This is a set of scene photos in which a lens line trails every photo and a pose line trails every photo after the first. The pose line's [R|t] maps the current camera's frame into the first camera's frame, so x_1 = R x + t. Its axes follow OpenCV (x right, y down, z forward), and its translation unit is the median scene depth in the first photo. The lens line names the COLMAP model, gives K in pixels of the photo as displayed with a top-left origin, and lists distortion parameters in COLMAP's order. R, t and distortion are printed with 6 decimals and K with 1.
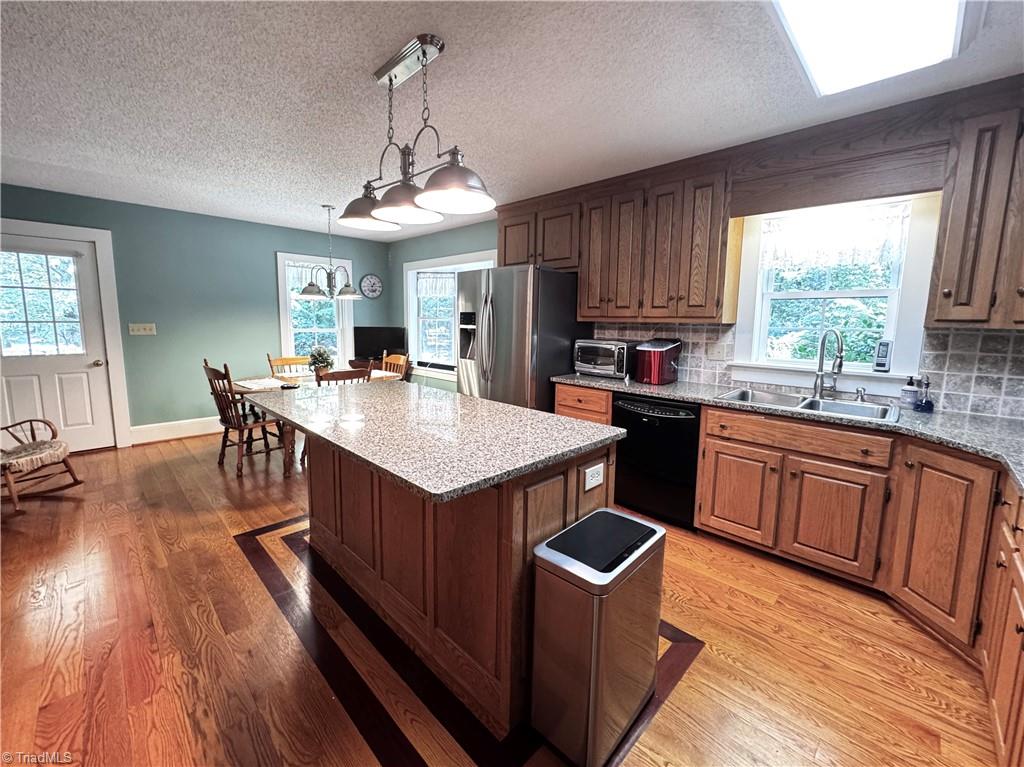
lens RADIAL K [[414.5, 0, 507.1], [0, 414.5, 371.7], [0, 0, 1]] dist [-0.001999, -0.000178]
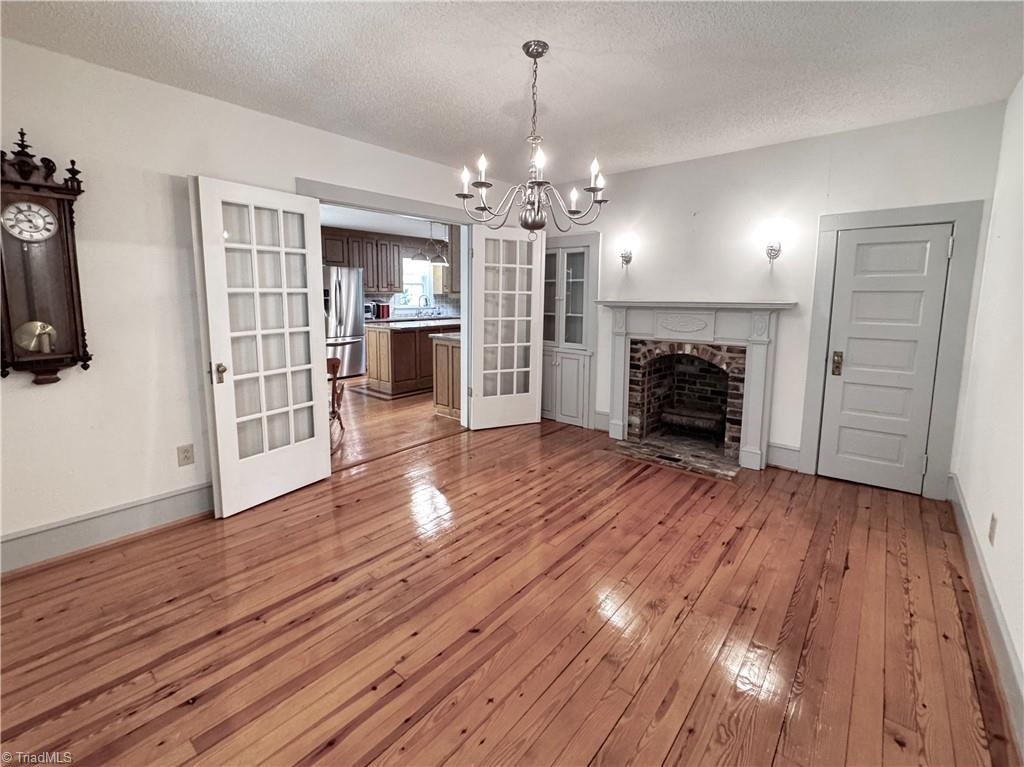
lens RADIAL K [[457.7, 0, 526.9], [0, 457.7, 347.6], [0, 0, 1]] dist [-0.003003, -0.000366]
pose [[-0.096858, -0.134436, 0.986177, -2.498941], [0.115323, 0.982646, 0.145281, -0.099788], [-0.988594, 0.127801, -0.079674, 0.406072]]
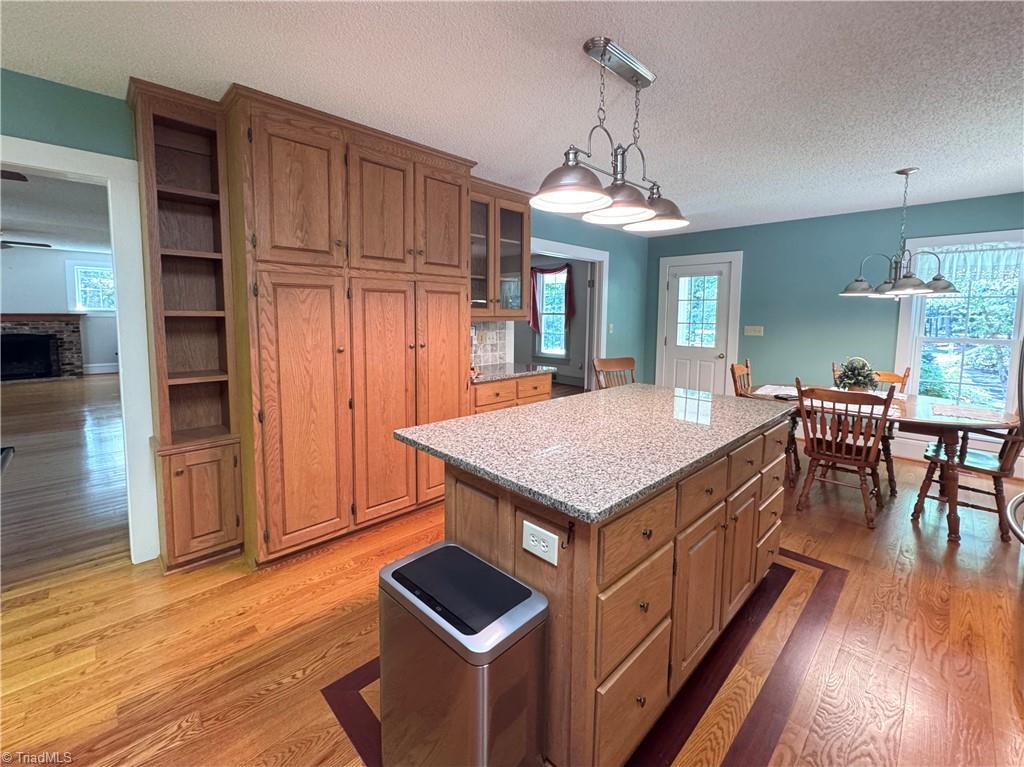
lens RADIAL K [[433.2, 0, 510.6], [0, 433.2, 354.0], [0, 0, 1]] dist [-0.003310, -0.000425]
pose [[-0.006539, 0.078579, -0.996886, 0.482873], [-0.135365, 0.987662, 0.078740, -0.060154], [0.990774, 0.135459, 0.004178, 0.473258]]
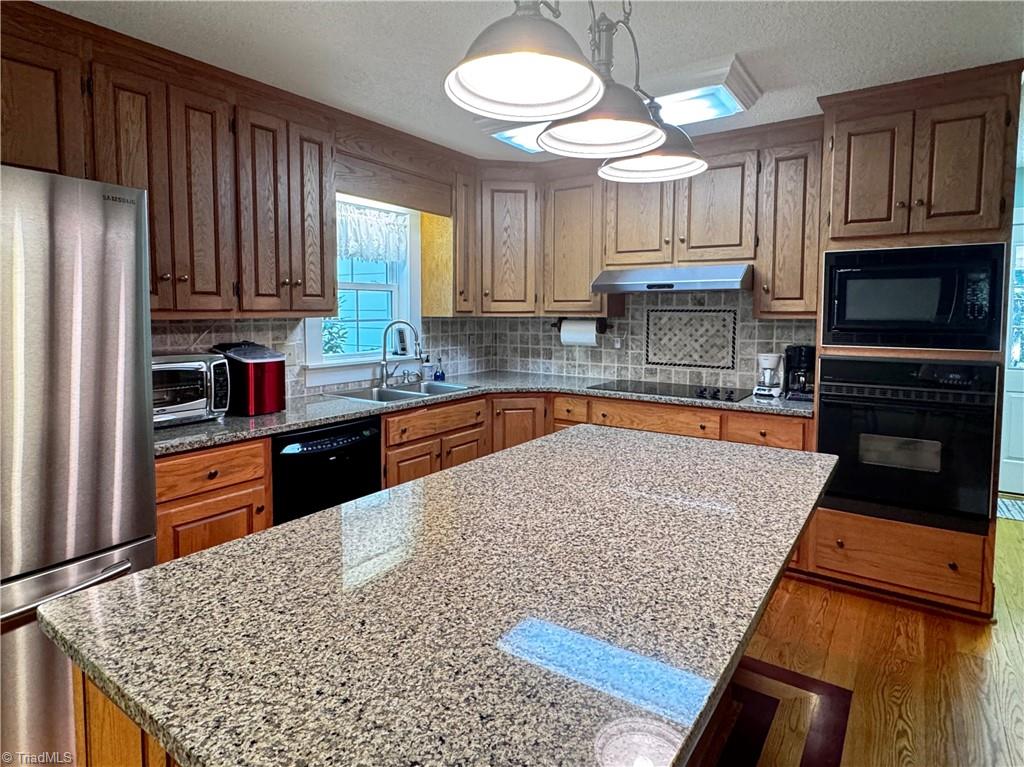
lens RADIAL K [[579.1, 0, 510.7], [0, 579.1, 348.1], [0, 0, 1]] dist [-0.003210, -0.000302]
pose [[-0.171800, -0.078527, 0.981997, -0.601248], [0.118601, 0.987919, 0.099749, -0.117343], [-0.977966, 0.133603, -0.160411, 0.771663]]
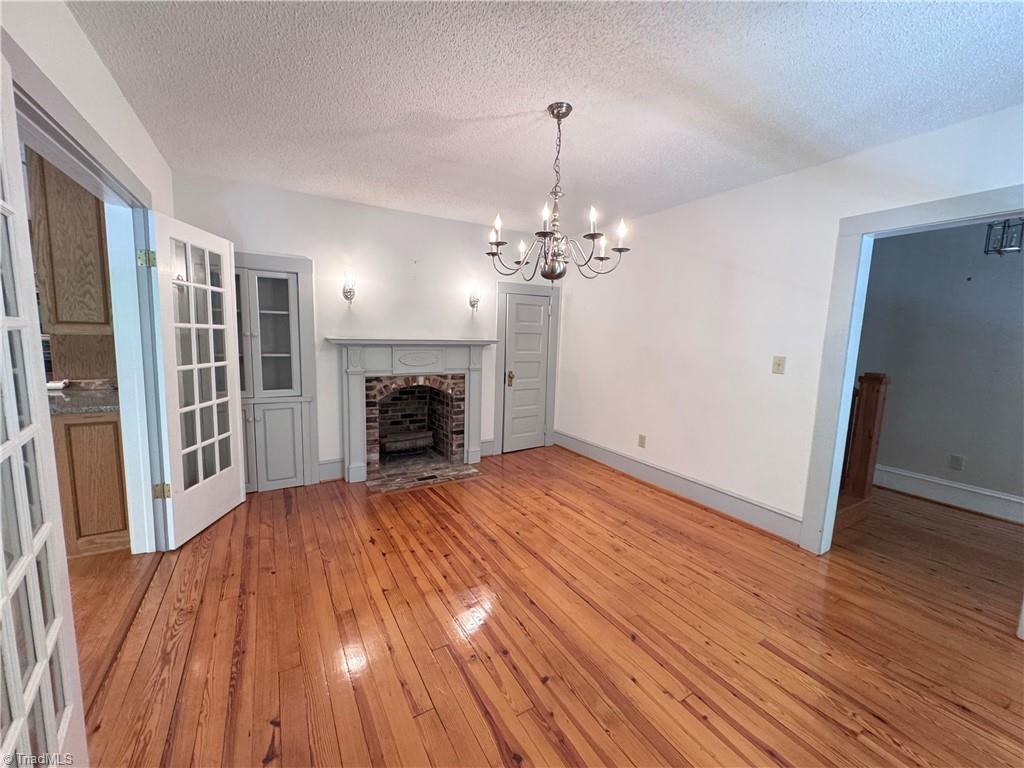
lens RADIAL K [[407.9, 0, 512.0], [0, 407.9, 384.0], [0, 0, 1]] dist [-0.003365, -0.000538]
pose [[-0.969276, -0.075189, 0.234201, -1.850150], [-0.015722, 0.969126, 0.246065, -0.176584], [-0.245472, 0.234822, -0.940533, 1.041249]]
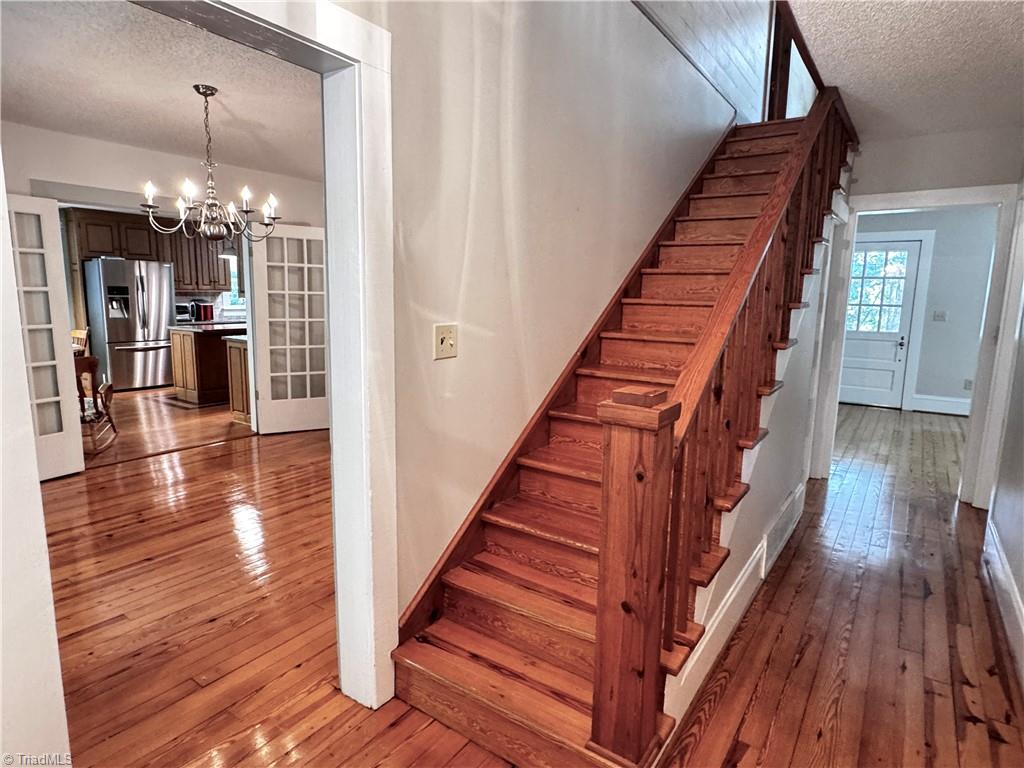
lens RADIAL K [[589.4, 0, 512.0], [0, 589.4, 384.0], [0, 0, 1]] dist [0.004167, 0.000231]
pose [[-0.173584, -0.168745, 0.970254, -2.995609], [0.104087, 0.976549, 0.188461, -0.063231], [-0.979303, 0.133705, -0.151950, -0.038098]]
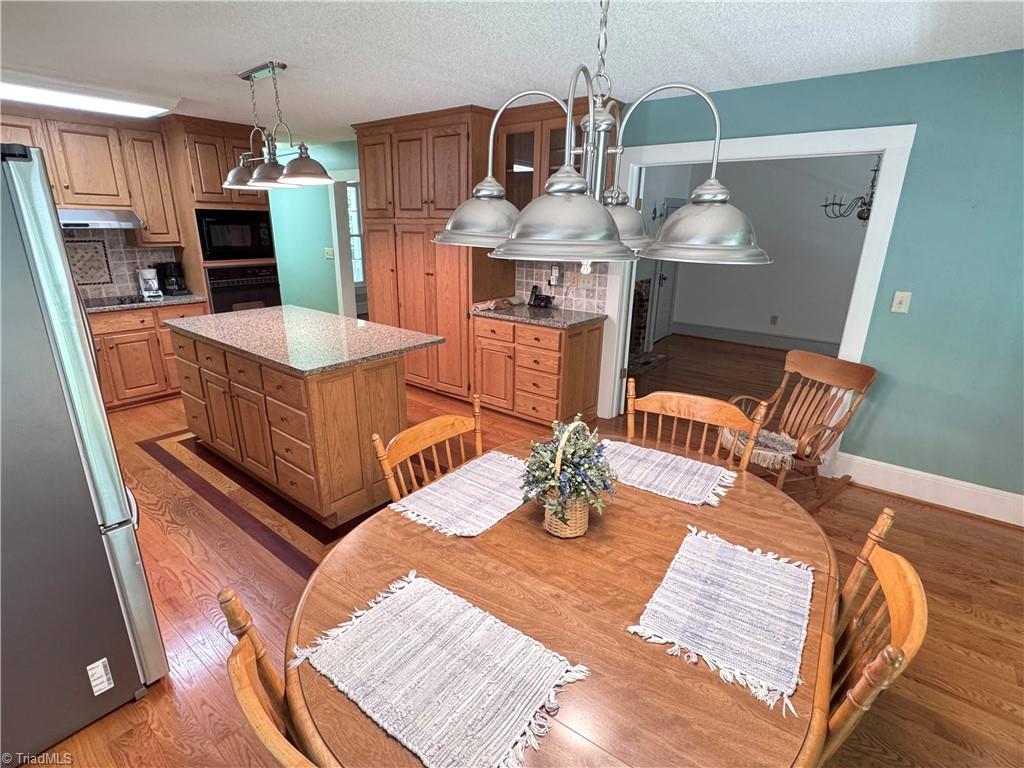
lens RADIAL K [[498.0, 0, 512.0], [0, 498.0, 384.0], [0, 0, 1]] dist [-0.002822, -0.000215]
pose [[-0.991848, 0.008426, -0.127144, -0.490318], [-0.046242, 0.905988, 0.420770, -0.307193], [0.118736, 0.423220, -0.898213, 1.740515]]
